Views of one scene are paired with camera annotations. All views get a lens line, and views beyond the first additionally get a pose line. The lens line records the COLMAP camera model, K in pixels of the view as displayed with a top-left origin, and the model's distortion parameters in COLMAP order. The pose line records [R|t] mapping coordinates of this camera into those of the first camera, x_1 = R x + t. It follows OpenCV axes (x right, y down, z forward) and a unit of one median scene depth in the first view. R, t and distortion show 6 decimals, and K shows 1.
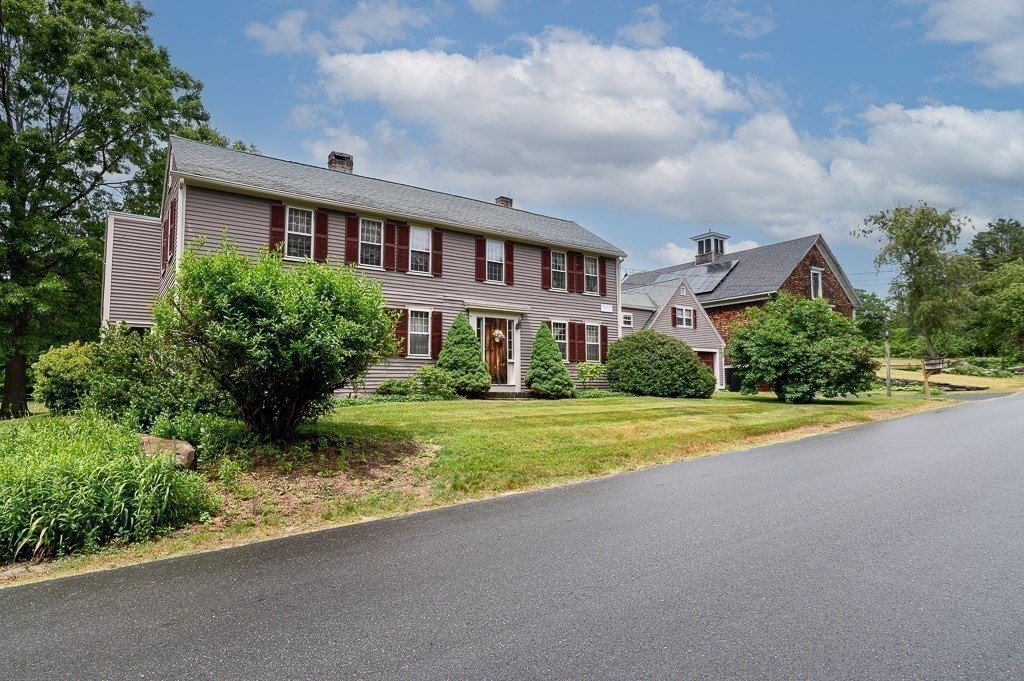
lens RADIAL K [[572.2, 0, 512.1], [0, 572.2, 342.2], [0, 0, 1]] dist [0.003602, 0.002122]
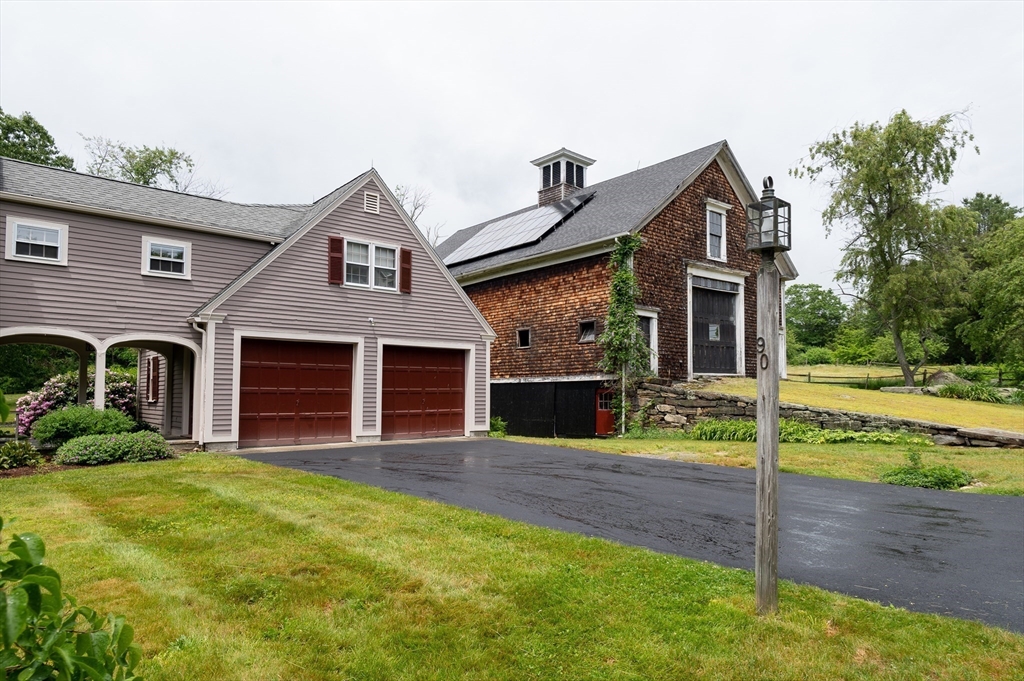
lens RADIAL K [[625.7, 0, 517.7], [0, 625.7, 366.1], [0, 0, 1]] dist [0.005875, -0.001130]
pose [[0.995077, 0.010484, 0.098545, 0.247653], [-0.014112, 0.999245, 0.036187, 0.008542], [-0.098091, -0.037400, 0.994474, 0.361935]]
